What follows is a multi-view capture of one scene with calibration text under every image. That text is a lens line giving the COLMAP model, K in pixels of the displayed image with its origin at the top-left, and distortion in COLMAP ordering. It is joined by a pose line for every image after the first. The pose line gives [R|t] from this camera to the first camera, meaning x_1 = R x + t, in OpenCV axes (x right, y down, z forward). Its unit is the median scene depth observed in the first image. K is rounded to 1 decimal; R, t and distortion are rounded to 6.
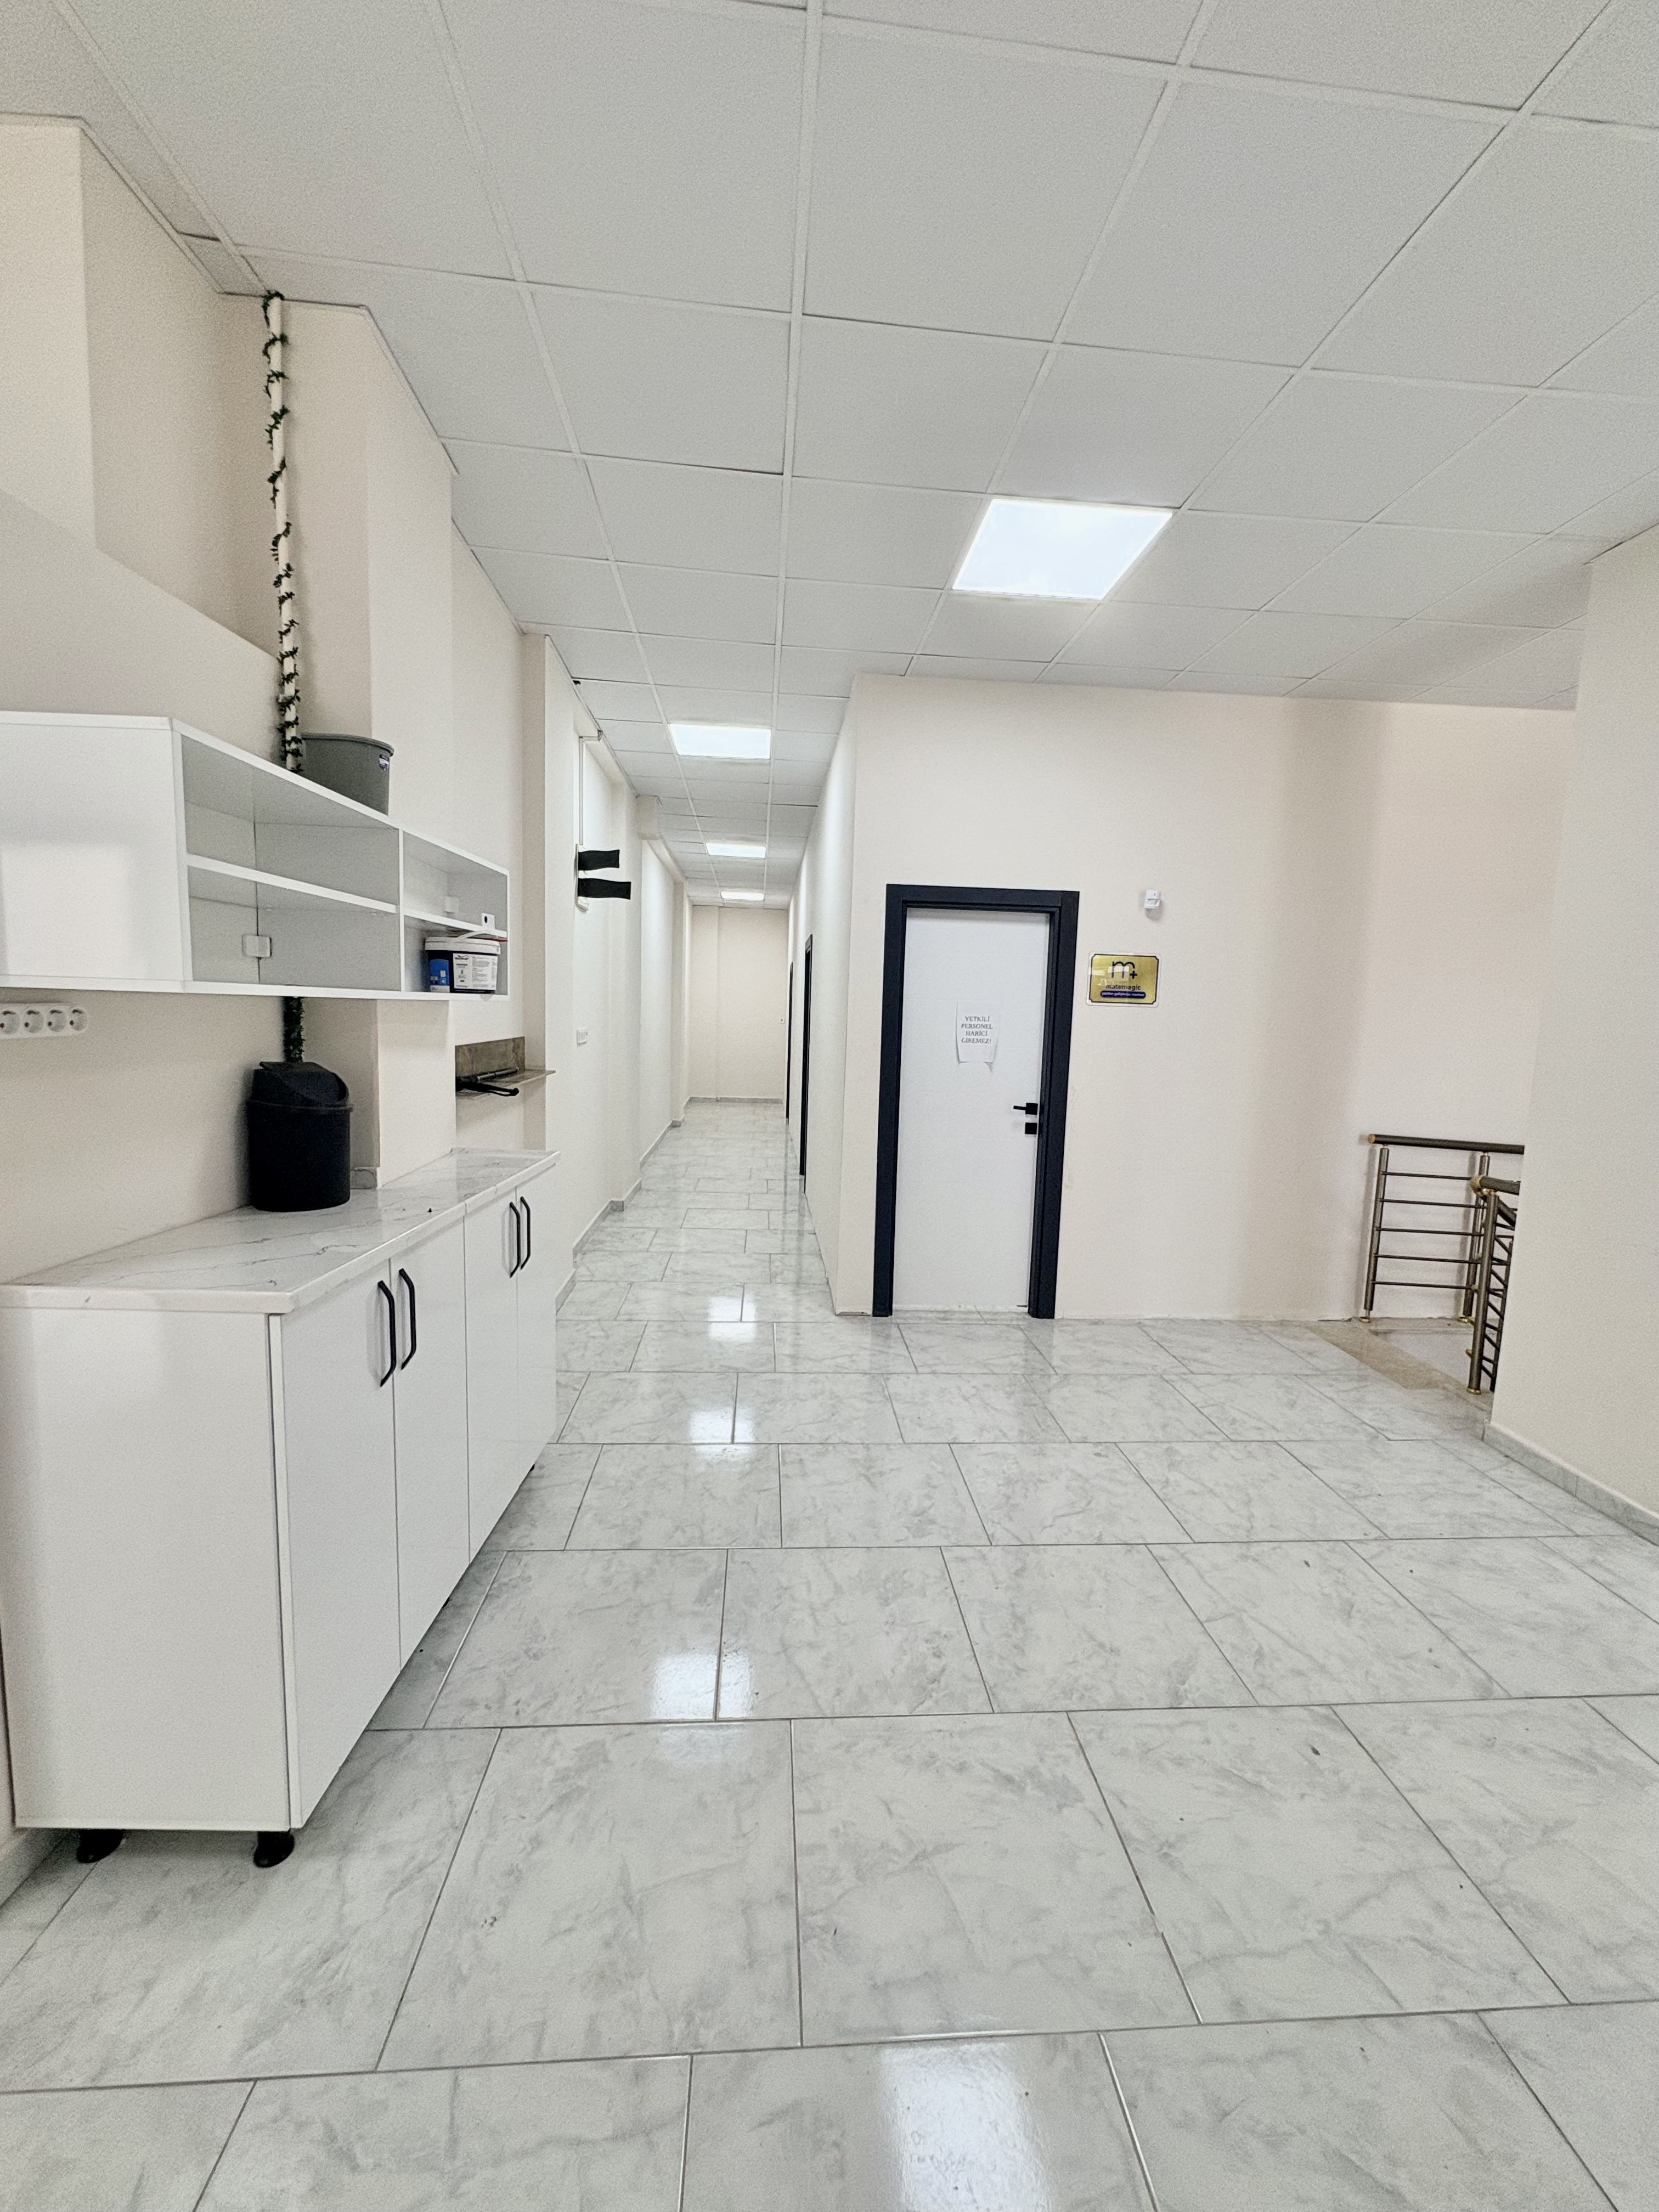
lens RADIAL K [[883.5, 0, 831.1], [0, 883.5, 1105.5], [0, 0, 1]] dist [0.000744, -0.000011]
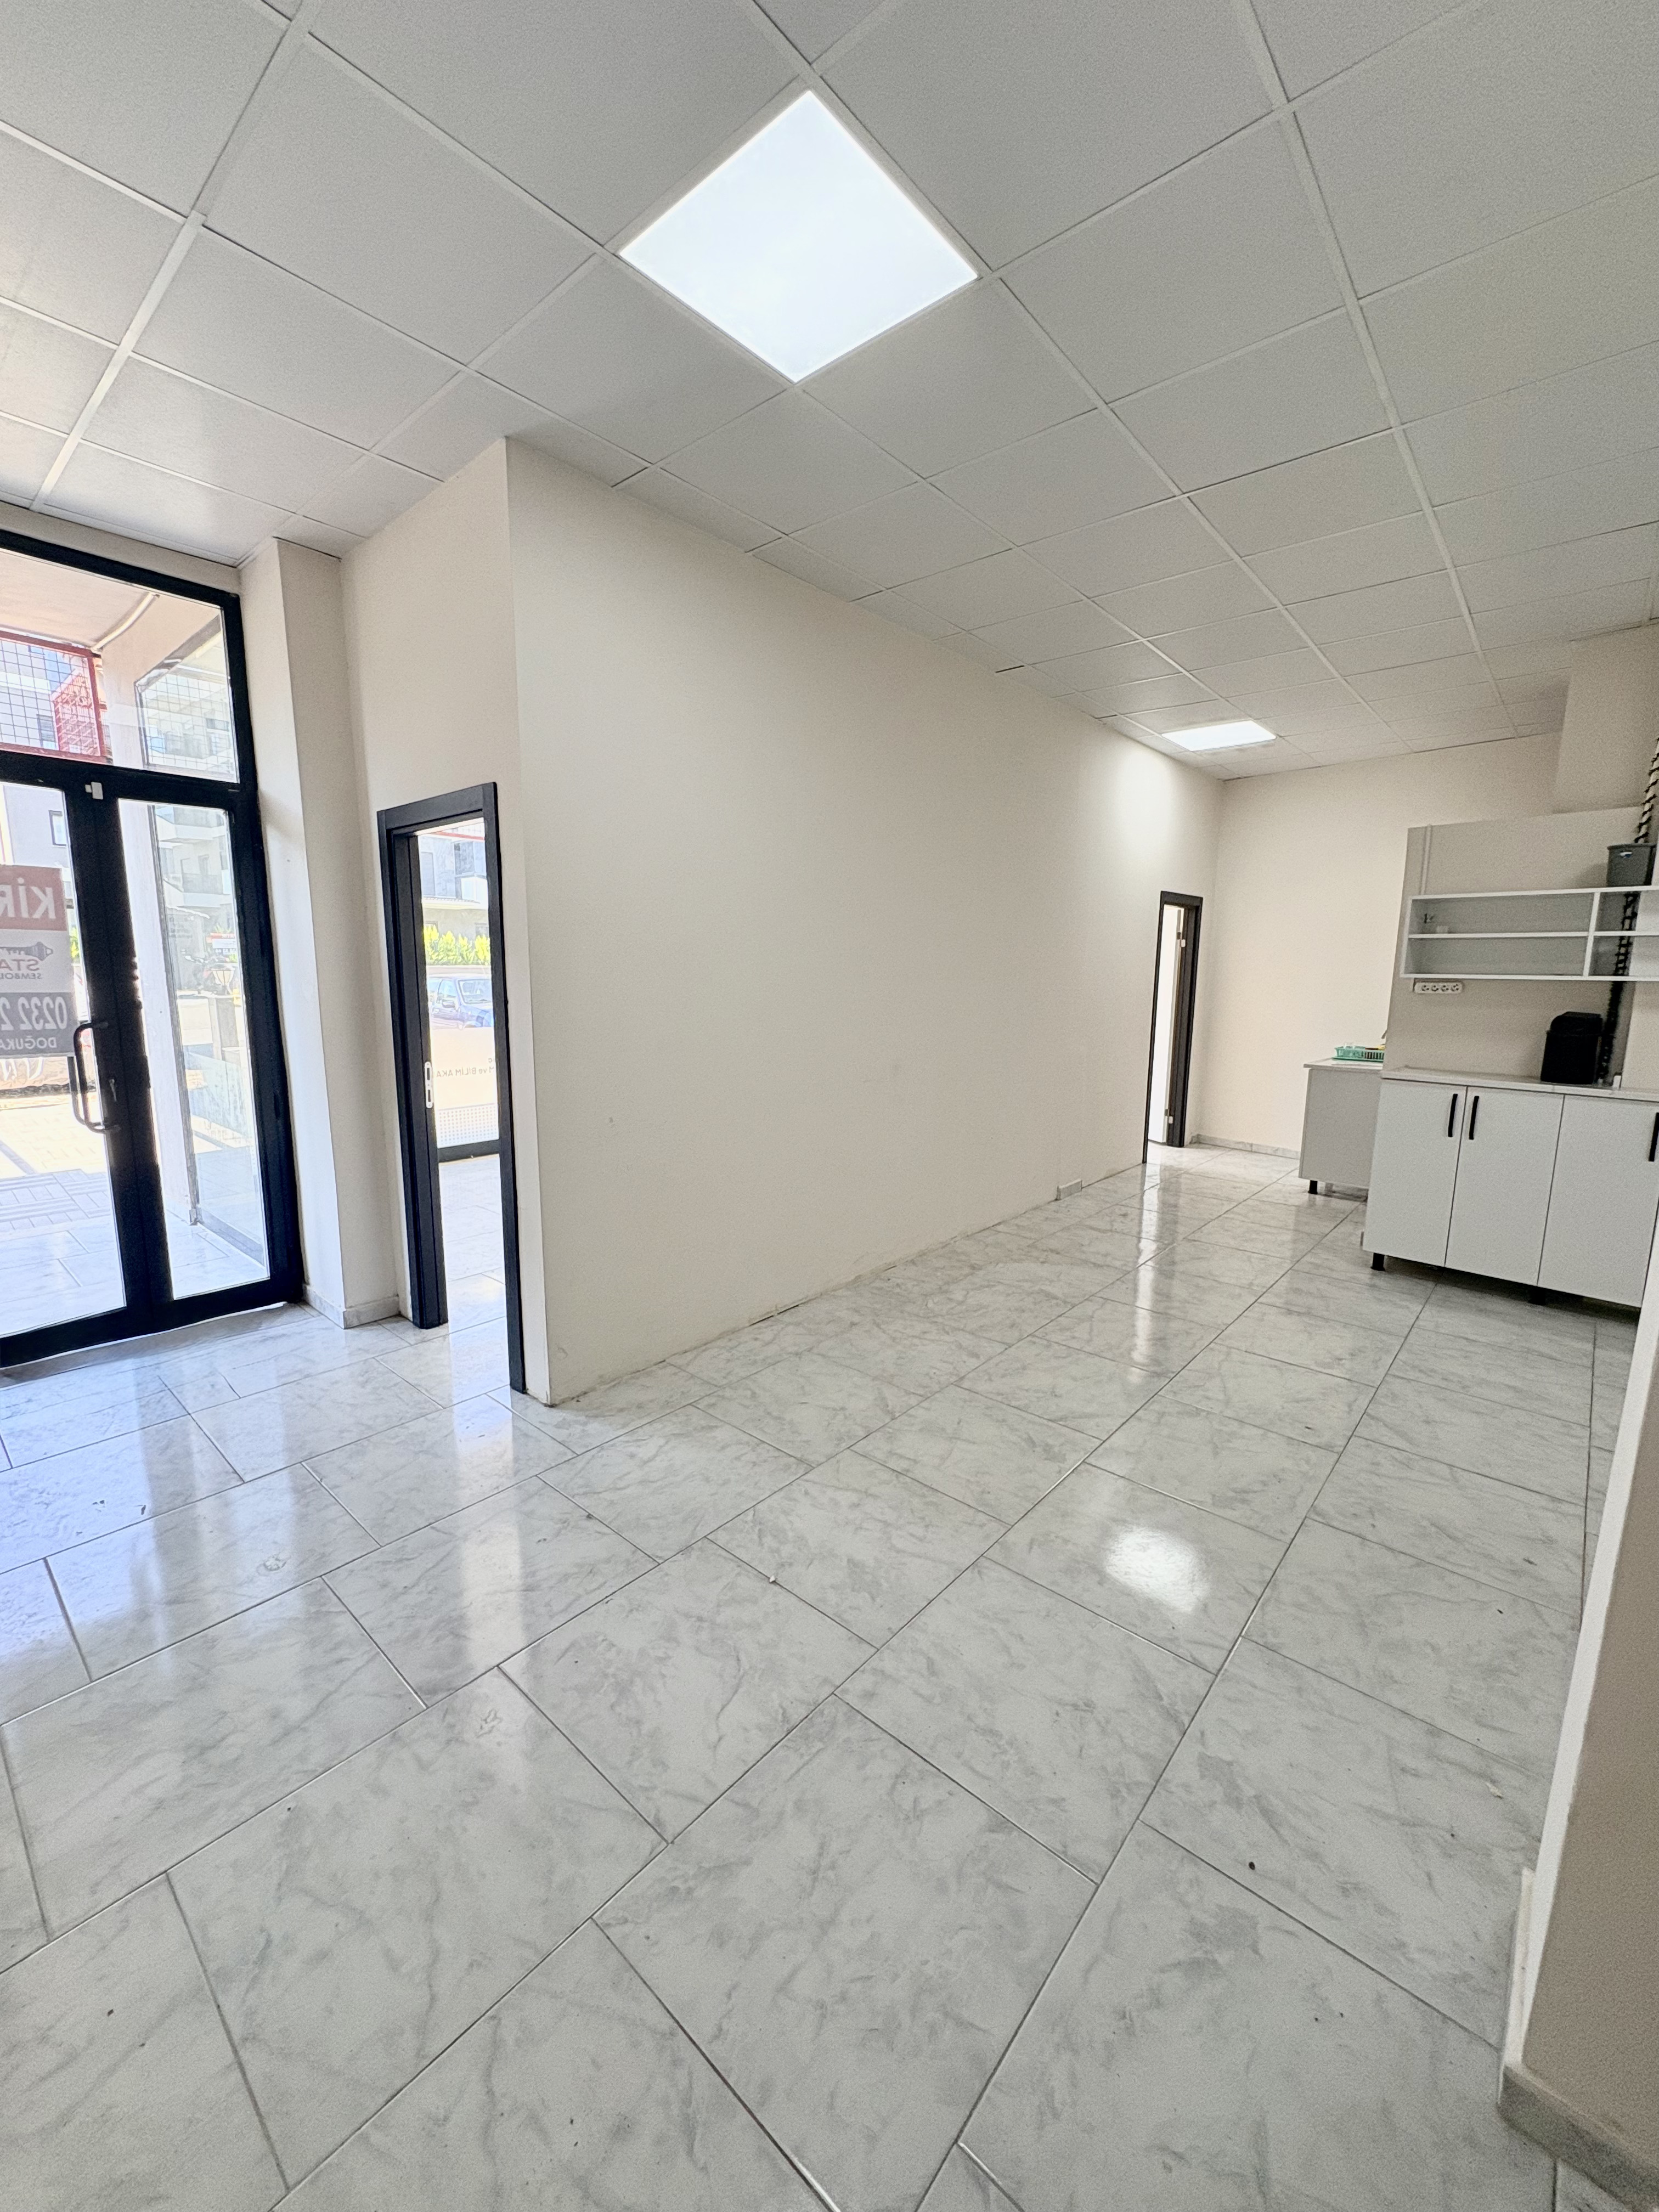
lens RADIAL K [[884.2, 0, 831.0], [0, 884.2, 1104.0], [0, 0, 1]] dist [-0.000280, 0.000453]
pose [[-0.711670, 0.072174, -0.698796, 1.840637], [-0.105450, 0.972464, 0.207832, -0.076598], [0.694554, 0.221596, -0.684463, 1.114207]]
